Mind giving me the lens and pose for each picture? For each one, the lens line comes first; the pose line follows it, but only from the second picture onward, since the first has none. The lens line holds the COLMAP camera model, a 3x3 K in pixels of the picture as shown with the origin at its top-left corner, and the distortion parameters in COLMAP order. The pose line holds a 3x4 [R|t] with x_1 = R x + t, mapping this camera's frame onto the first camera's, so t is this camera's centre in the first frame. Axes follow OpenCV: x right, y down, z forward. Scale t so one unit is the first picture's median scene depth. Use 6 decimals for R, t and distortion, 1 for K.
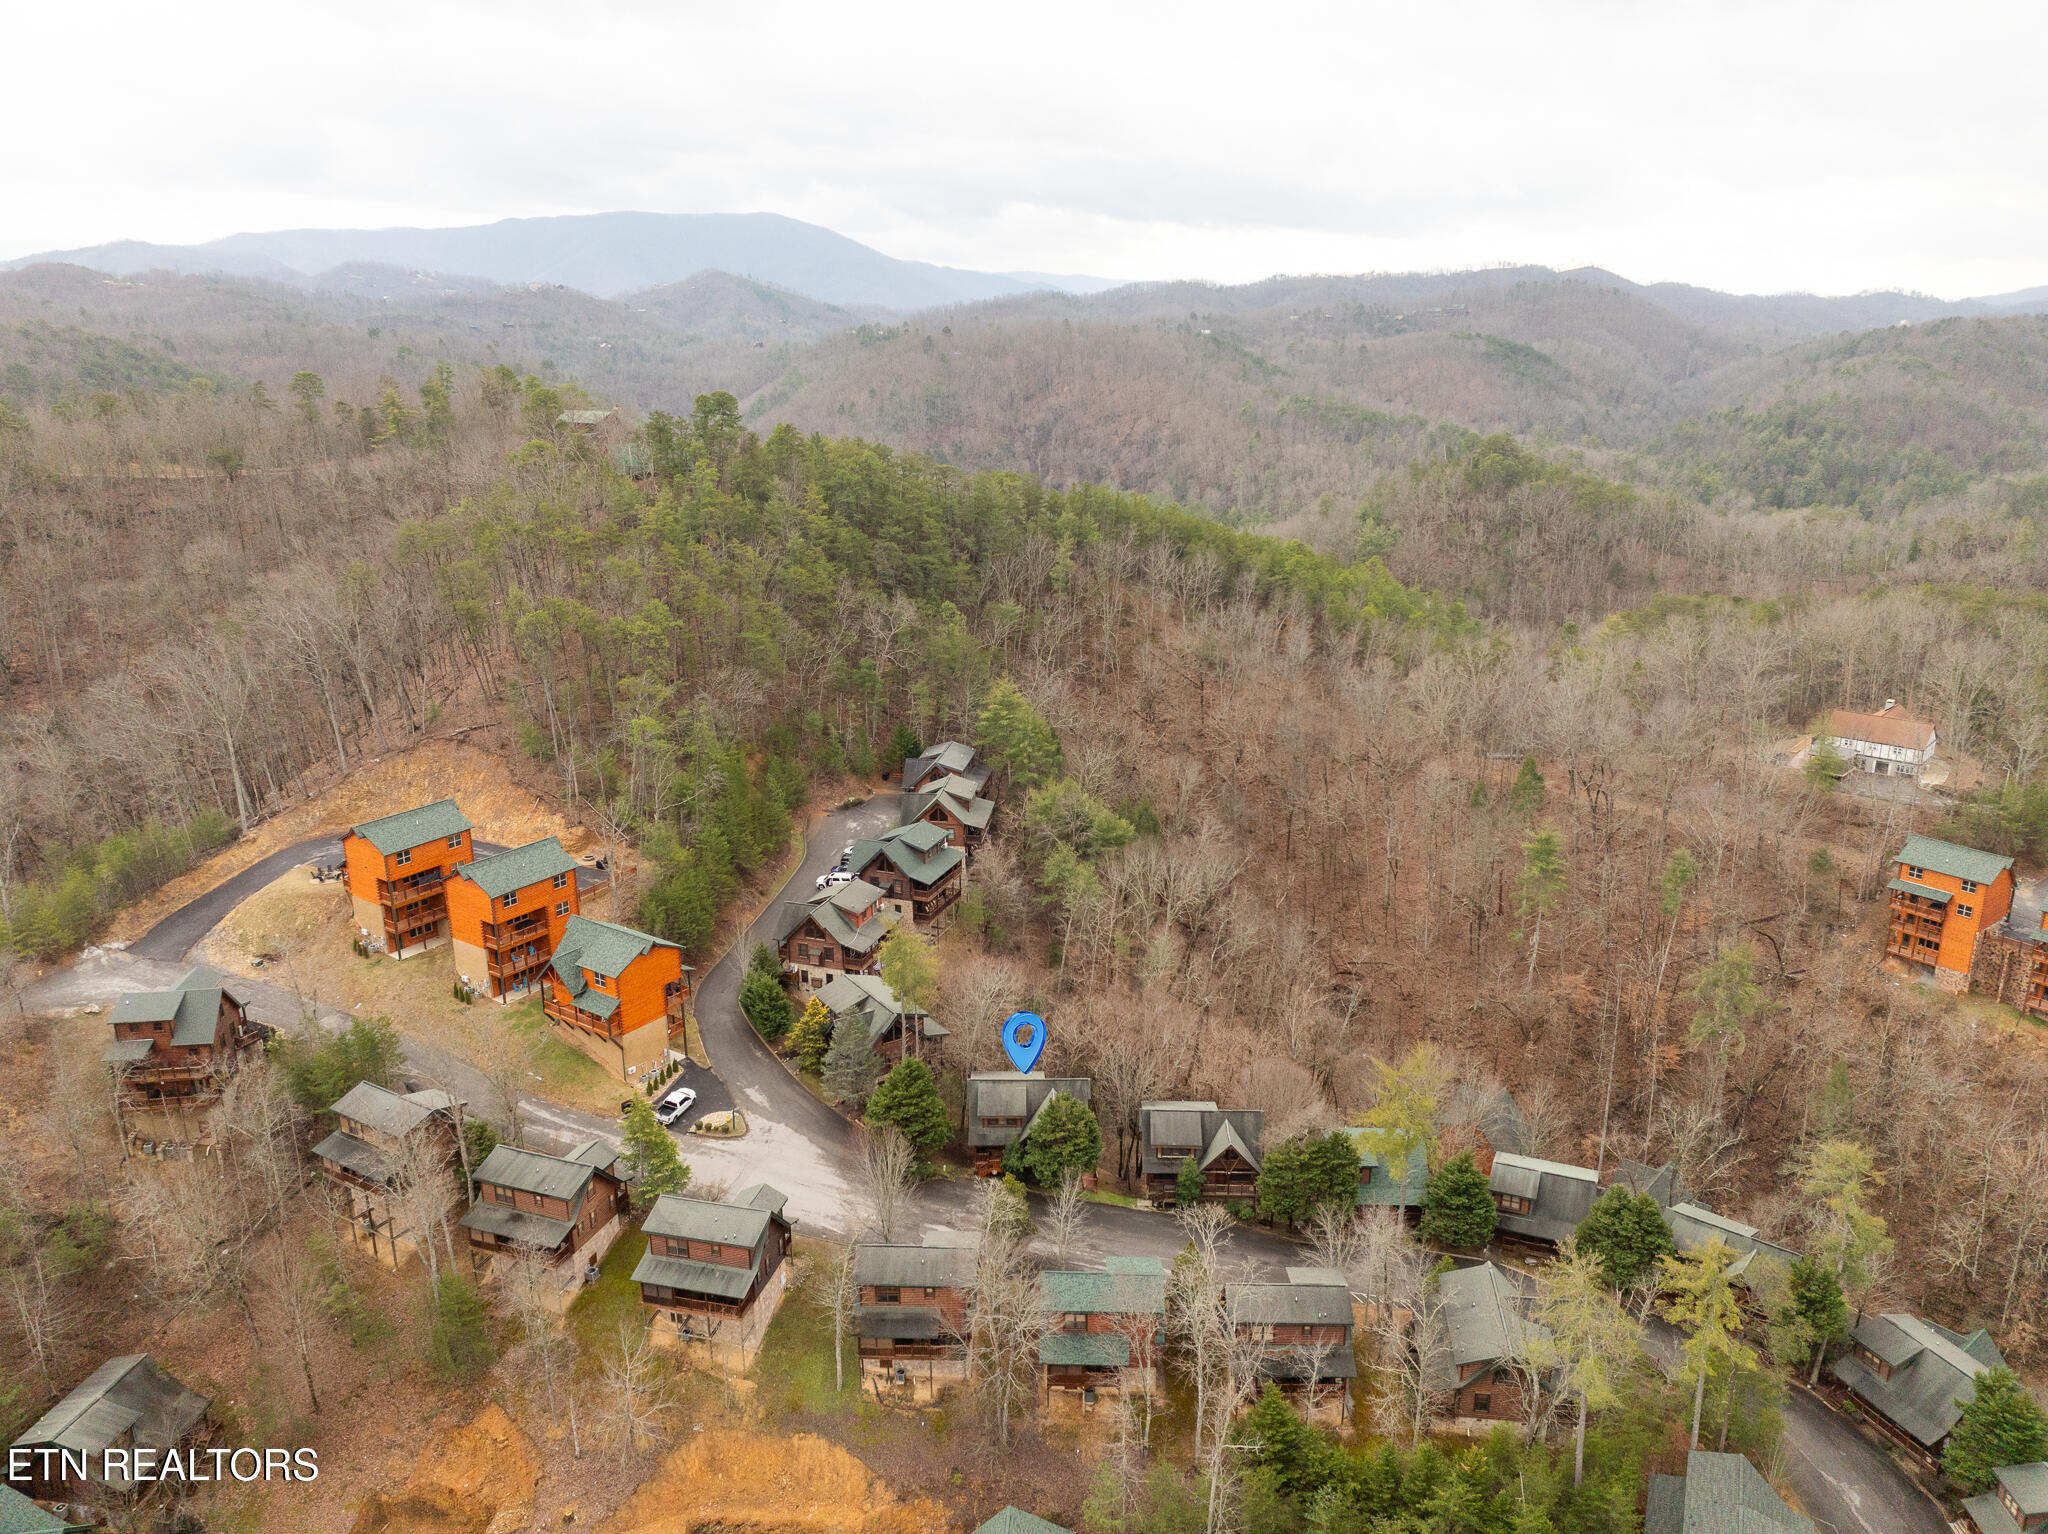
lens RADIAL K [[1424.9, 0, 1024.0], [0, 1424.9, 767.0], [0, 0, 1]] dist [-0.039781, 0.004204]
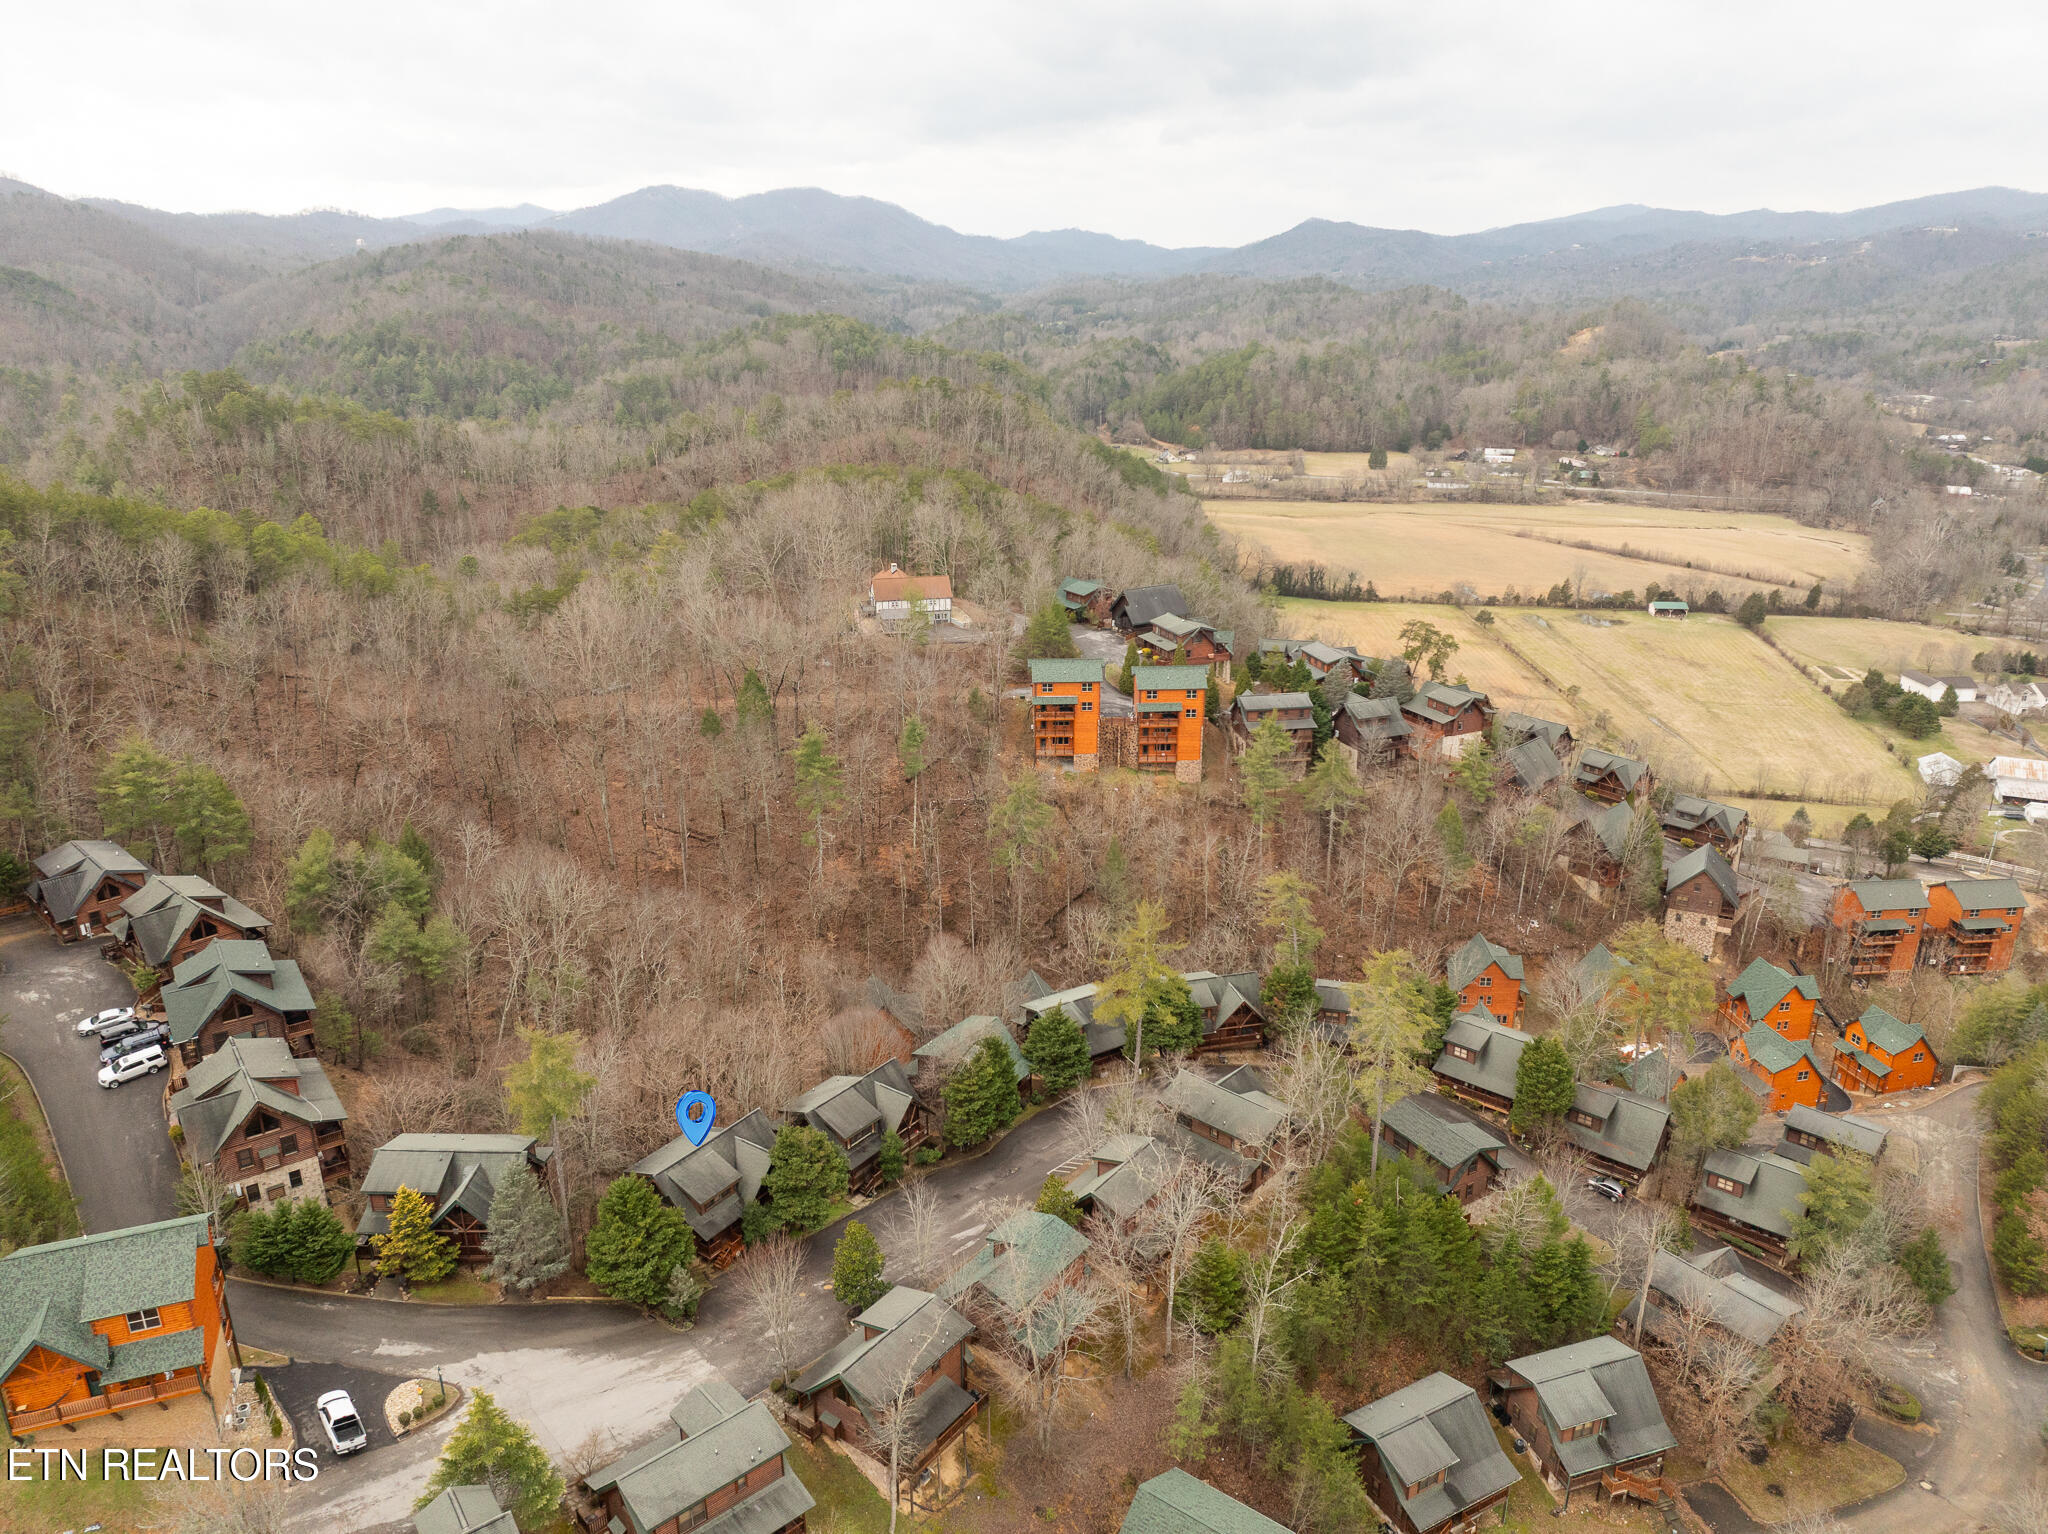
lens RADIAL K [[1418.6, 0, 1024.0], [0, 1418.6, 767.0], [0, 0, 1]] dist [-0.005215, -0.067562]
pose [[0.558742, -0.271319, 0.783704, -0.446896], [0.229413, 0.958663, 0.168330, -0.086998], [-0.796980, 0.085738, 0.597890, 0.280344]]
